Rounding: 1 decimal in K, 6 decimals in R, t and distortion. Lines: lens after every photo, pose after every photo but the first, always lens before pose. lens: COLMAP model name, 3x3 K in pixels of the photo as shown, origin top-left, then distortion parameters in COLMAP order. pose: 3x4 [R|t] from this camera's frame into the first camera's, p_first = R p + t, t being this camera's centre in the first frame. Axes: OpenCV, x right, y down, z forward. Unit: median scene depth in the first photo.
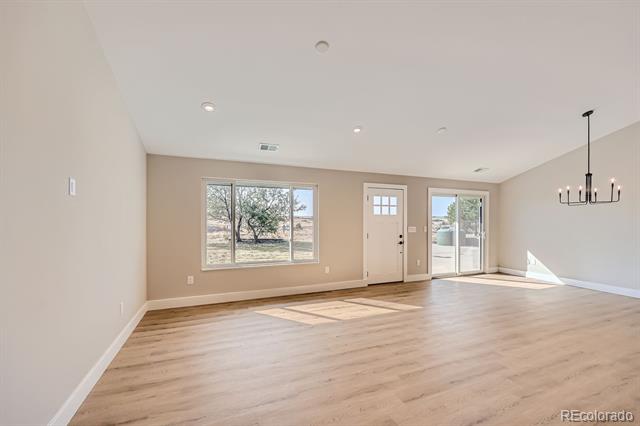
lens RADIAL K [[258.9, 0, 321.1], [0, 258.9, 221.6], [0, 0, 1]] dist [0.001558, 0.000190]
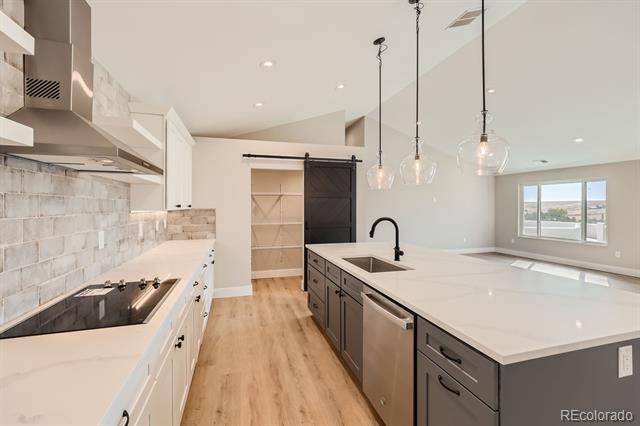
lens RADIAL K [[287.2, 0, 322.0], [0, 287.2, 208.8], [0, 0, 1]] dist [-0.000507, -0.000147]
pose [[-0.092920, 0.003975, -0.995666, 1.542267], [-0.011002, 0.999927, 0.005018, 0.005347], [0.995613, 0.011421, -0.092870, -0.129840]]
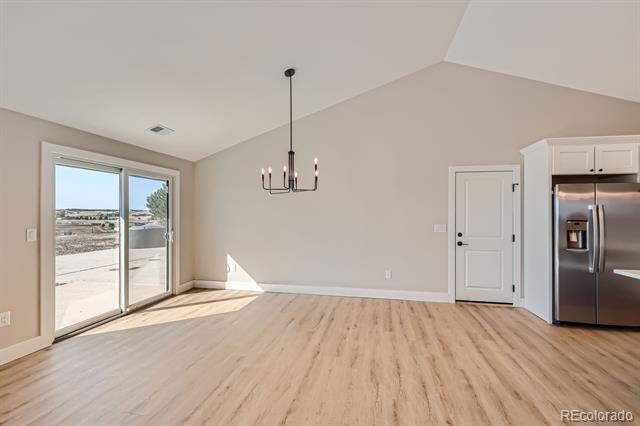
lens RADIAL K [[275.6, 0, 322.6], [0, 275.6, 212.6], [0, 0, 1]] dist [-0.000253, 0.000205]
pose [[0.546593, 0.001925, 0.837396, 0.392739], [0.007615, 0.999945, -0.007269, -0.001500], [-0.837364, 0.010349, 0.546548, 0.466335]]
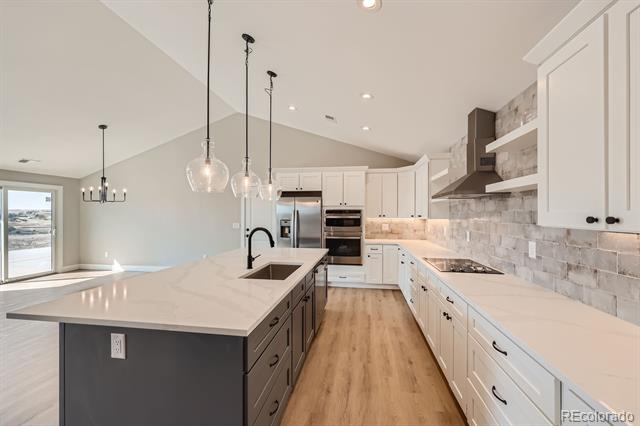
lens RADIAL K [[258.7, 0, 320.8], [0, 258.7, 213.7], [0, 0, 1]] dist [-0.001767, -0.000110]
pose [[0.517359, -0.002237, 0.855766, 0.510557], [0.010745, 0.999935, -0.003882, -0.002151], [-0.855701, 0.011203, 0.517349, -0.460829]]
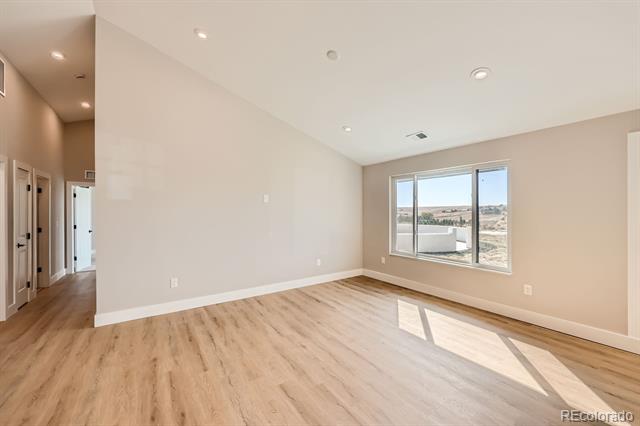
lens RADIAL K [[260.9, 0, 322.4], [0, 260.9, 211.4], [0, 0, 1]] dist [-0.001313, -0.000251]
pose [[0.210385, -0.005312, -0.977604, 0.638081], [-0.003706, 0.999974, -0.006231, -0.001532], [0.977612, 0.004934, 0.210359, 0.430510]]
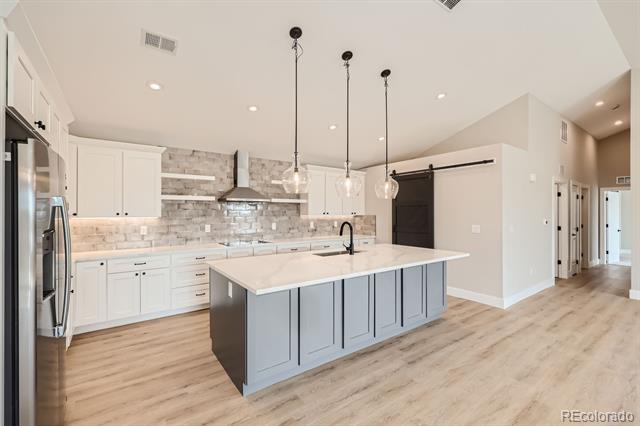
lens RADIAL K [[279.0, 0, 319.5], [0, 279.0, 212.3], [0, 0, 1]] dist [-0.000867, -0.000075]
pose [[-0.970476, -0.004261, -0.241159, 1.196834], [-0.006027, 0.999960, 0.006588, -0.007161], [0.241121, 0.007847, -0.970463, 0.706840]]
